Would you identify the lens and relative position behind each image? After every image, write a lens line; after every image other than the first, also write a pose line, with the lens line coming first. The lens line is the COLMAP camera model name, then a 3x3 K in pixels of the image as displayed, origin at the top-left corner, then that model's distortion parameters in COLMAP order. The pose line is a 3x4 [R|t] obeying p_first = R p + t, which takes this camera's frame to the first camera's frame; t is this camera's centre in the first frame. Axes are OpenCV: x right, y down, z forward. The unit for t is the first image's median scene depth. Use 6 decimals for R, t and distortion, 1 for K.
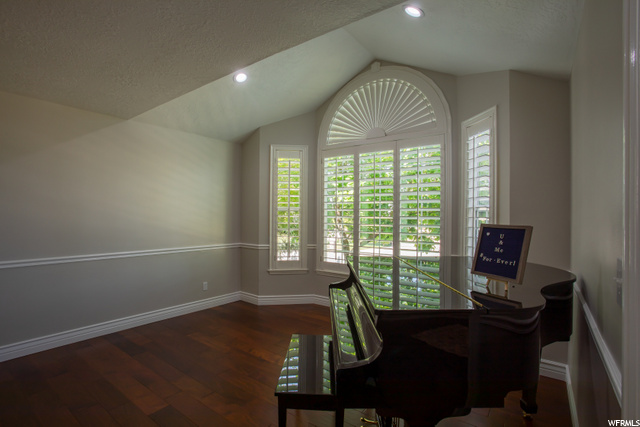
lens RADIAL K [[310.2, 0, 318.4], [0, 310.2, 215.9], [0, 0, 1]] dist [-0.028891, 0.002057]
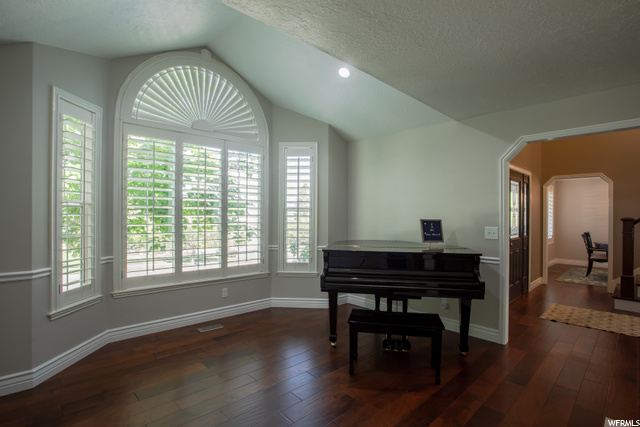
lens RADIAL K [[310.2, 0, 313.4], [0, 310.2, 213.3], [0, 0, 1]] dist [-0.028891, 0.002057]
pose [[0.213881, 0.001012, 0.976859, -0.624913], [-0.003959, 0.999992, -0.000169, -0.003826], [-0.976852, -0.003831, 0.213883, 0.457492]]
